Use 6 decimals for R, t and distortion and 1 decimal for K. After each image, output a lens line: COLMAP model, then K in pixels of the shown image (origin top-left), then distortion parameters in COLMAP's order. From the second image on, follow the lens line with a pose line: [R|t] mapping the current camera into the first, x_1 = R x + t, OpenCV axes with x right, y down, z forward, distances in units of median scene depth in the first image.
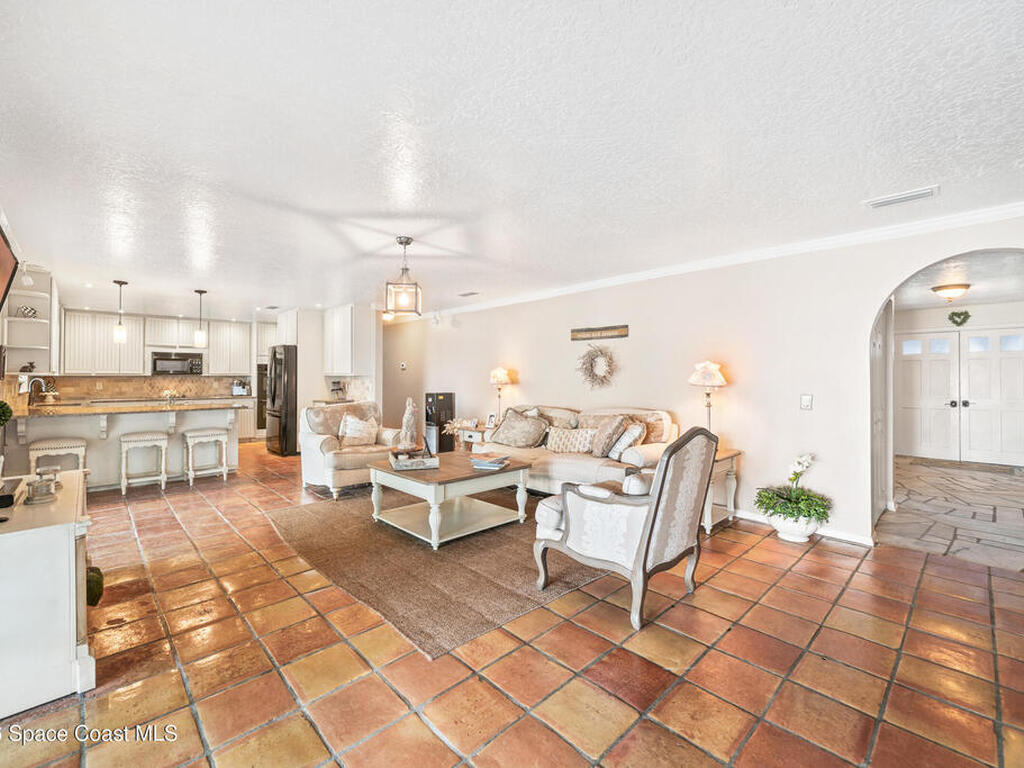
lens RADIAL K [[450.2, 0, 512.9], [0, 450.2, 391.8], [0, 0, 1]] dist [0.000056, -0.000002]
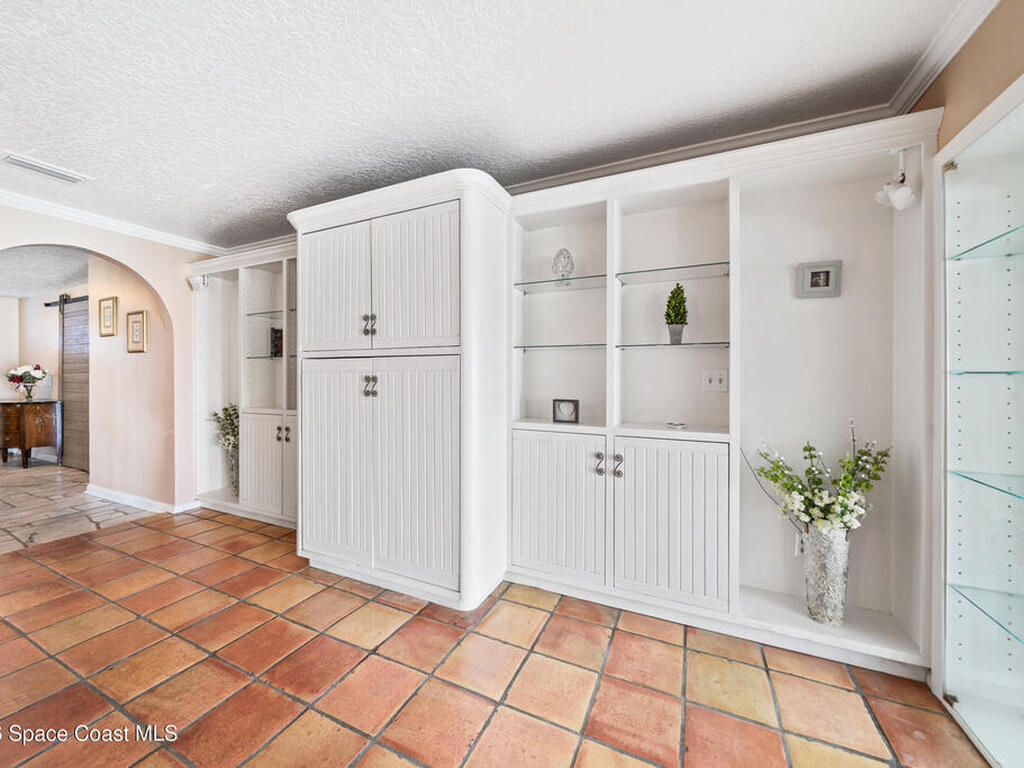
lens RADIAL K [[396.6, 0, 506.0], [0, 396.6, 378.5], [0, 0, 1]] dist [-0.006970, -0.000086]
pose [[-0.362441, -0.005073, 0.931993, -0.081096], [0.037046, 0.999116, 0.019845, 0.008011], [-0.931270, 0.041720, -0.361932, 0.135603]]
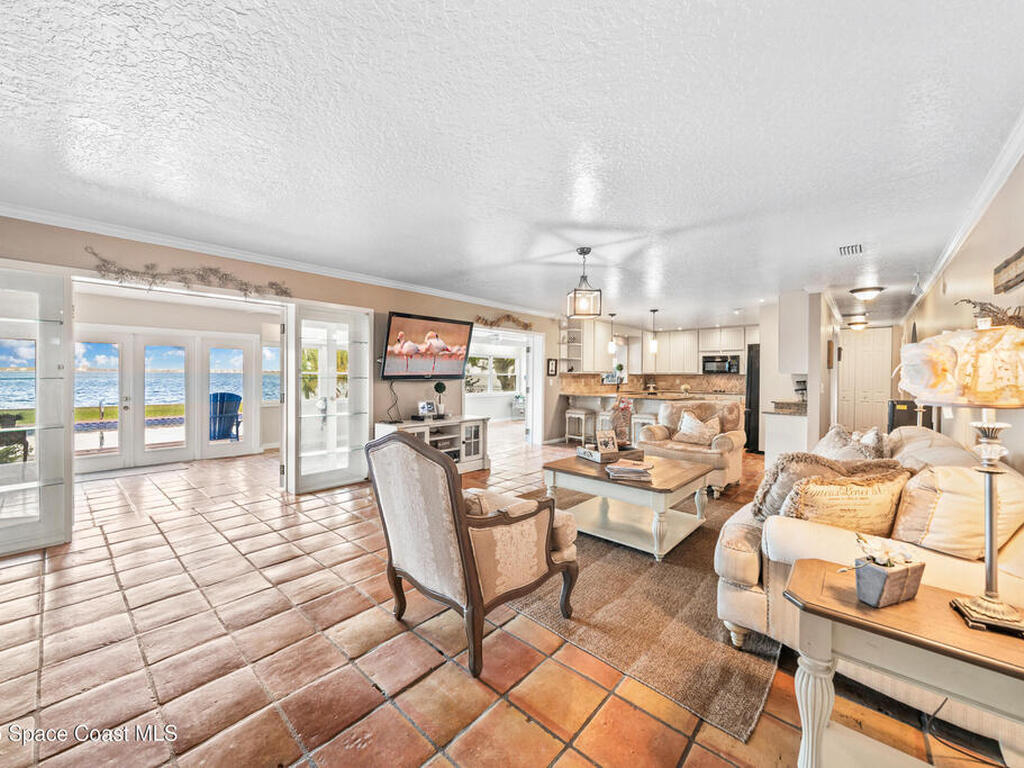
lens RADIAL K [[418.5, 0, 511.9], [0, 418.5, 381.5], [0, 0, 1]] dist [-0.000116, 0.000030]
pose [[0.092616, 0.015769, -0.995577, 0.369198], [-0.038935, 0.999167, 0.012204, -0.008594], [0.994940, 0.037632, 0.093153, 0.348283]]
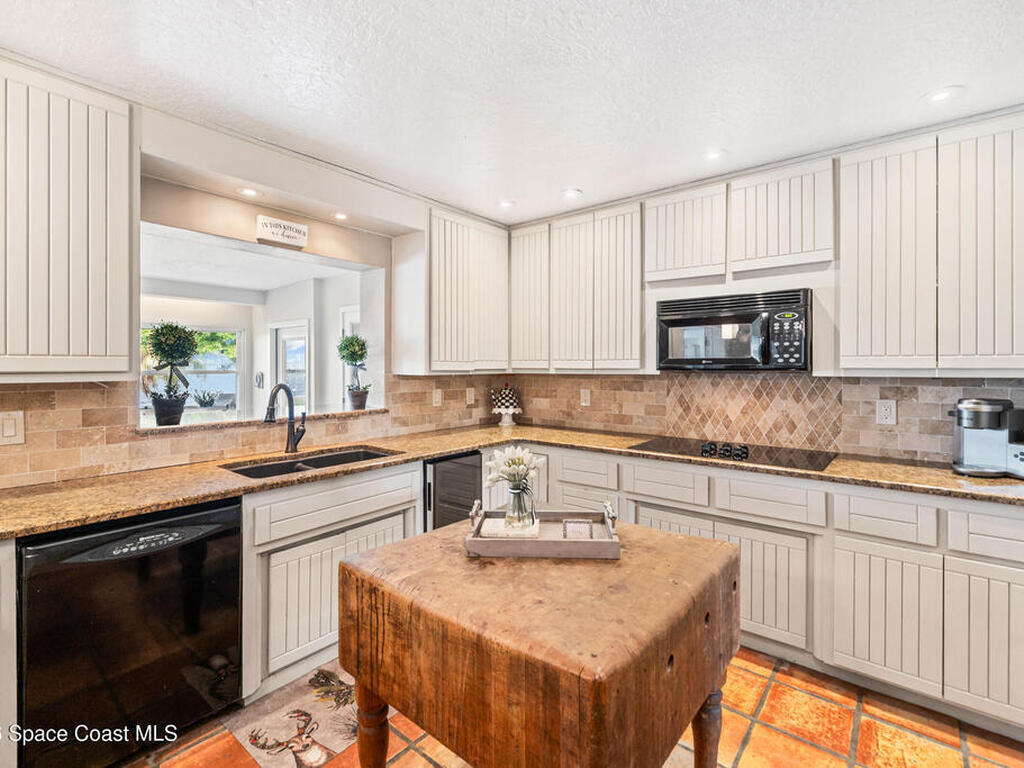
lens RADIAL K [[479.7, 0, 510.2], [0, 479.7, 367.0], [0, 0, 1]] dist [0.001552, 0.000541]
pose [[0.113534, -0.000777, -0.993534, -0.485125], [-0.031996, 0.999478, -0.004438, -0.037953], [0.993019, 0.032293, 0.113450, 0.883145]]
